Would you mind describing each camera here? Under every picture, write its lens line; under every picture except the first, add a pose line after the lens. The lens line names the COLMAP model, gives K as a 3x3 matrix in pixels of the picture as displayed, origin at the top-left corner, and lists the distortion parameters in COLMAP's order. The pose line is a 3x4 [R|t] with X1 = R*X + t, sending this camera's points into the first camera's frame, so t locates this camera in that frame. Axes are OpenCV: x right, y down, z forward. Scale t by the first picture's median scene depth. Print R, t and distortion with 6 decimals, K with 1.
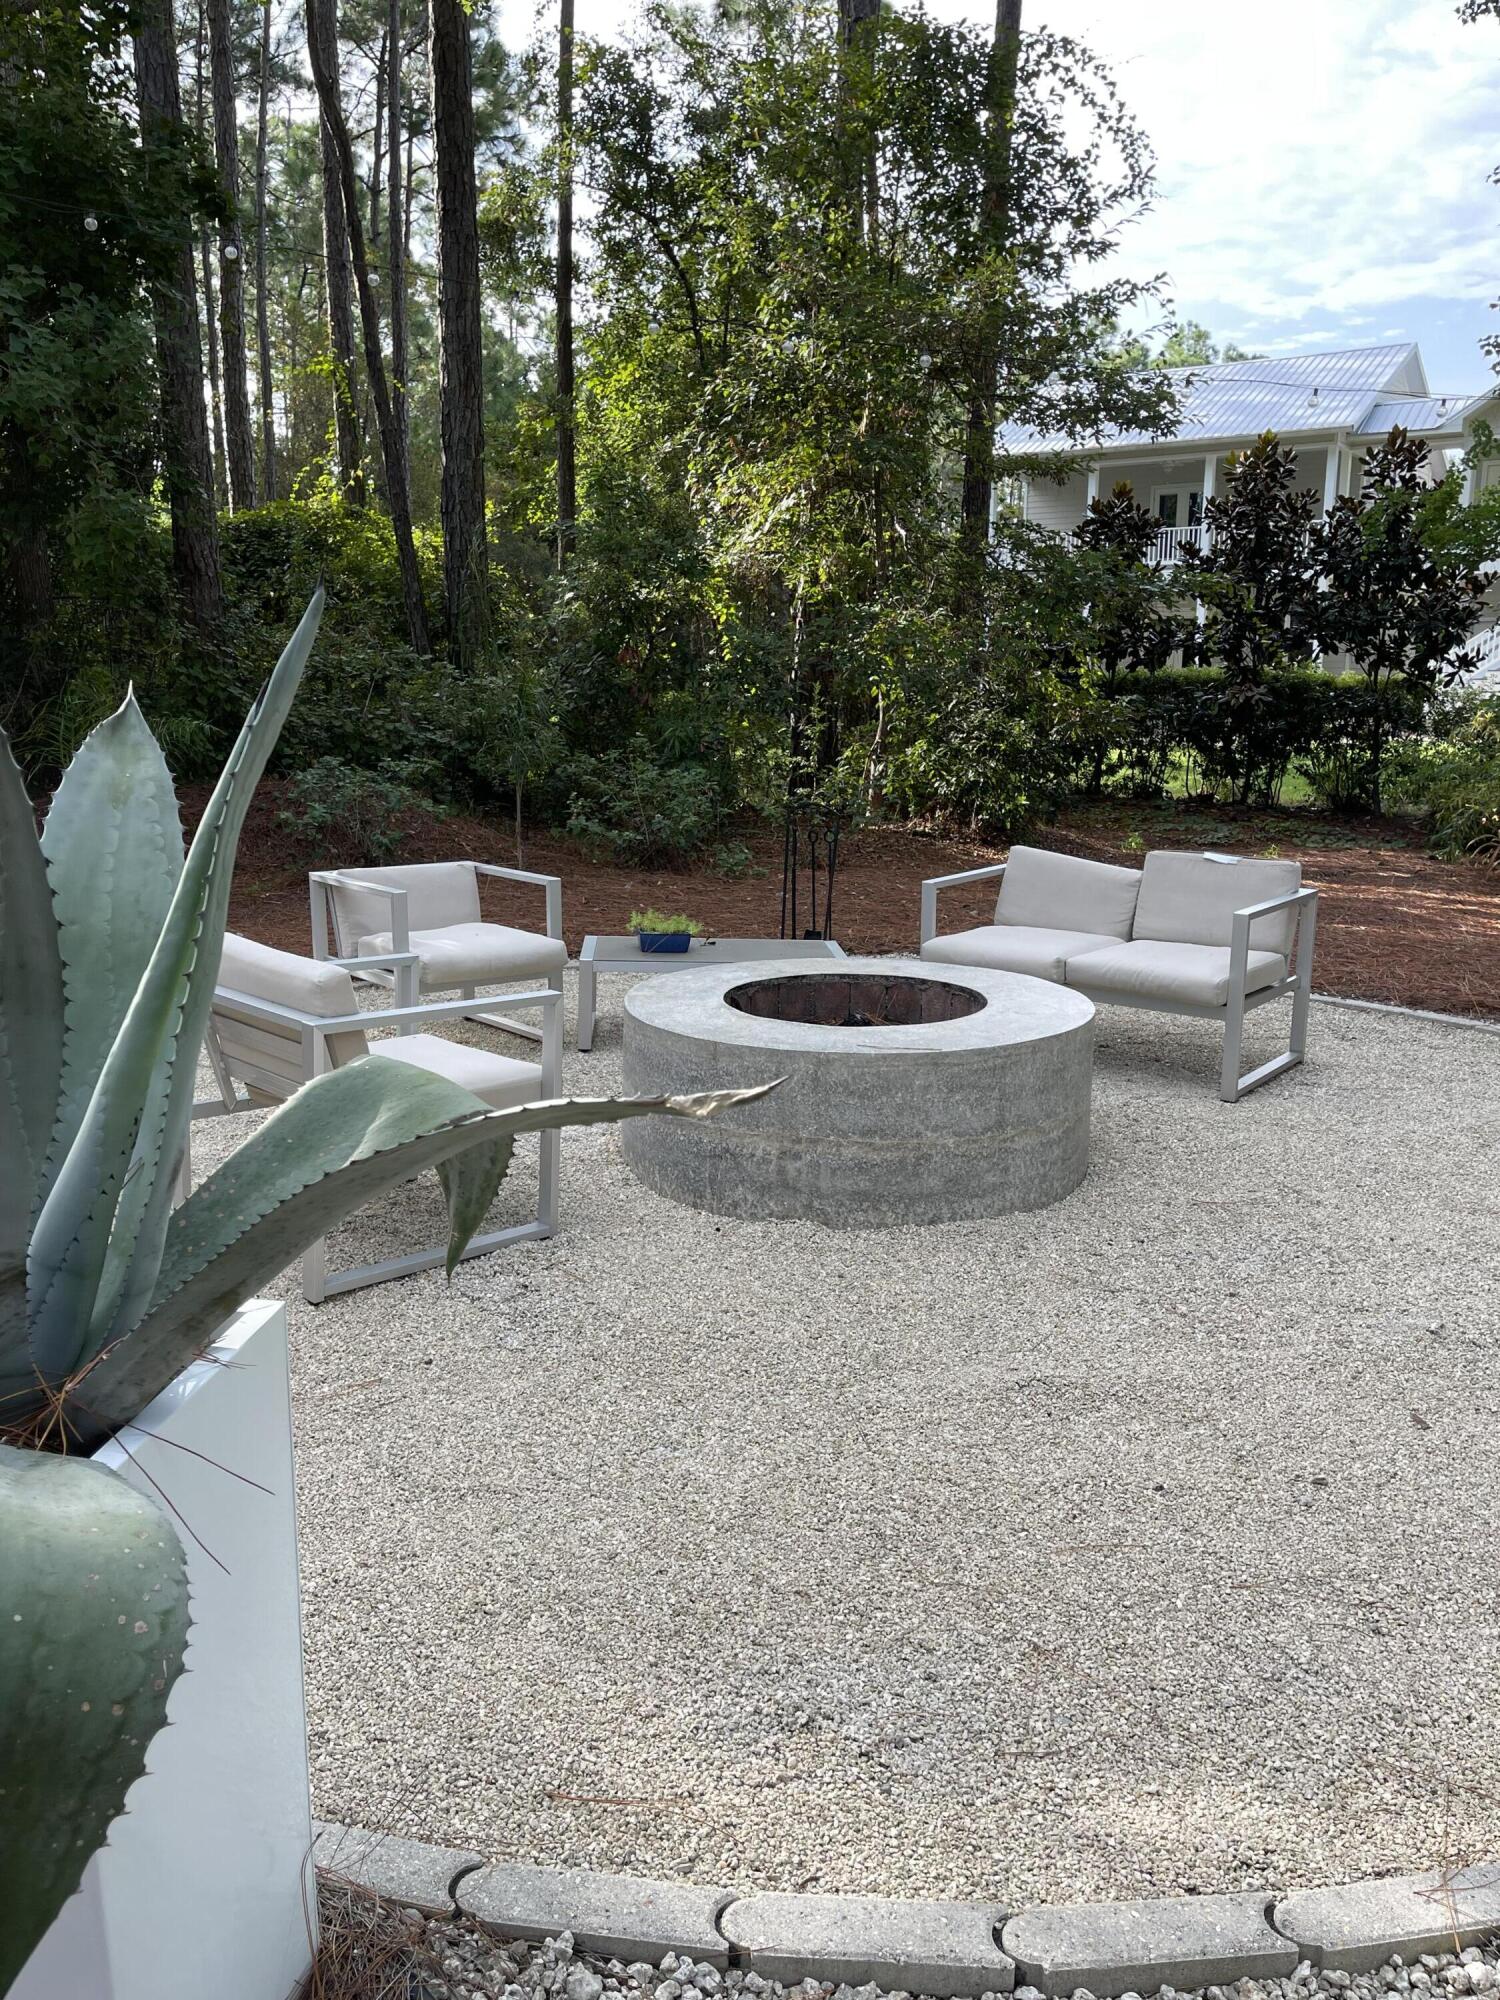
lens RADIAL K [[1518.6, 0, 597.5], [0, 1518.6, 1110.7], [0, 0, 1]] dist [0.069810, -0.086229]
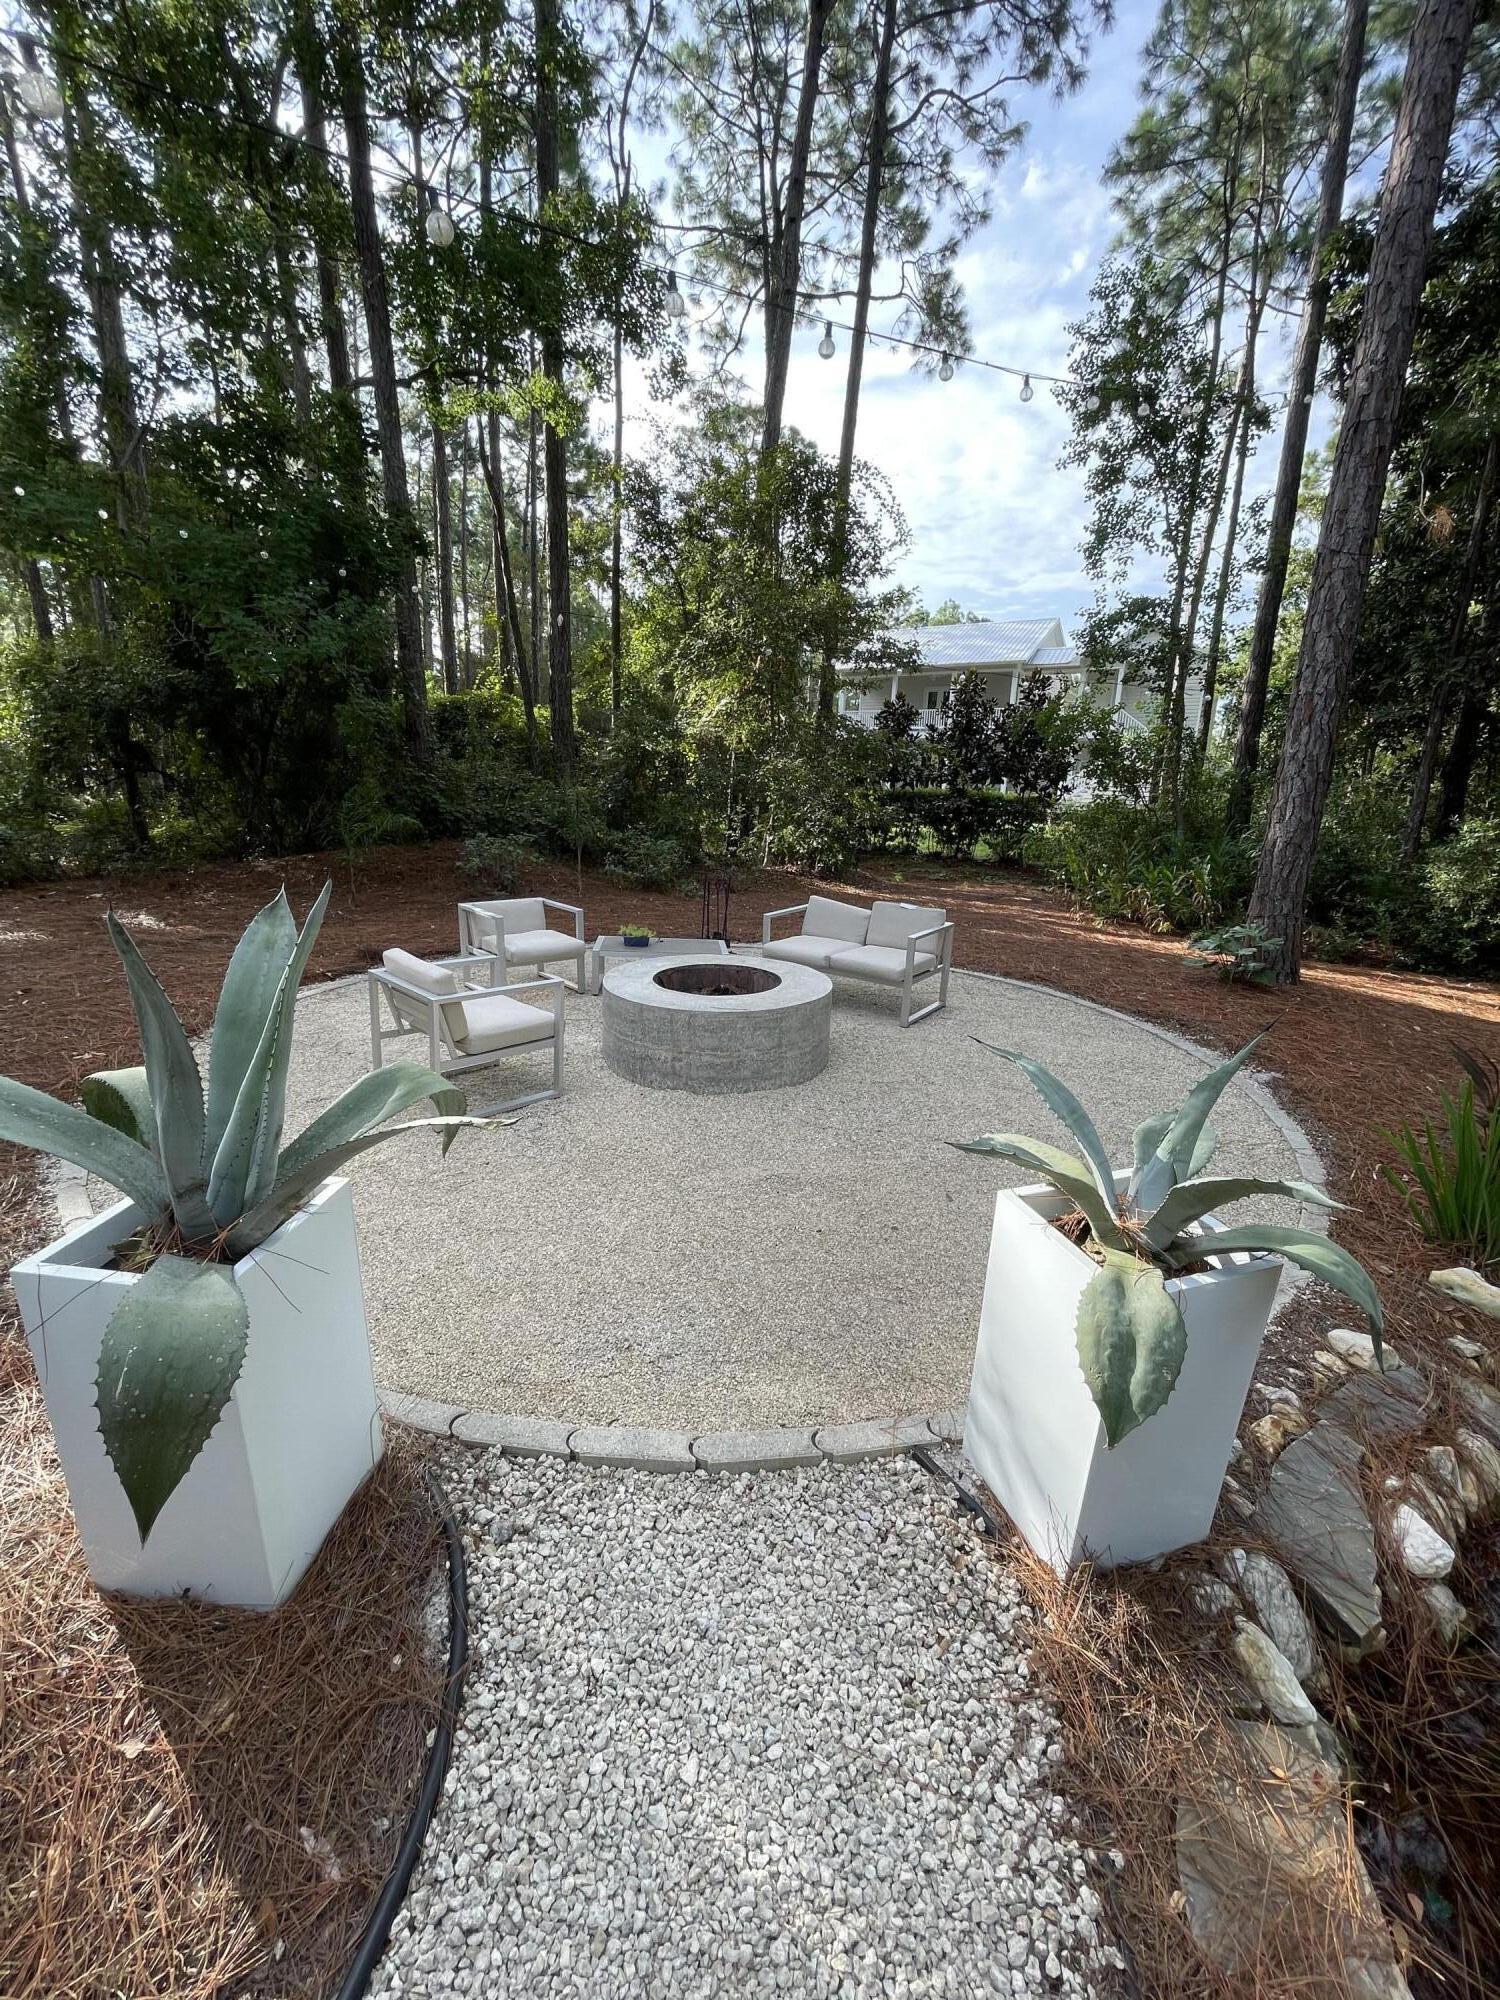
lens RADIAL K [[812.8, 0, 750.0], [0, 812.8, 1000.0], [0, 0, 1]] dist [0.020033, 0.000038]
pose [[0.999688, 0.016731, 0.018552, 0.175945], [-0.018110, 0.996882, 0.076802, -0.118529], [-0.017209, -0.077114, 0.996874, -0.082719]]
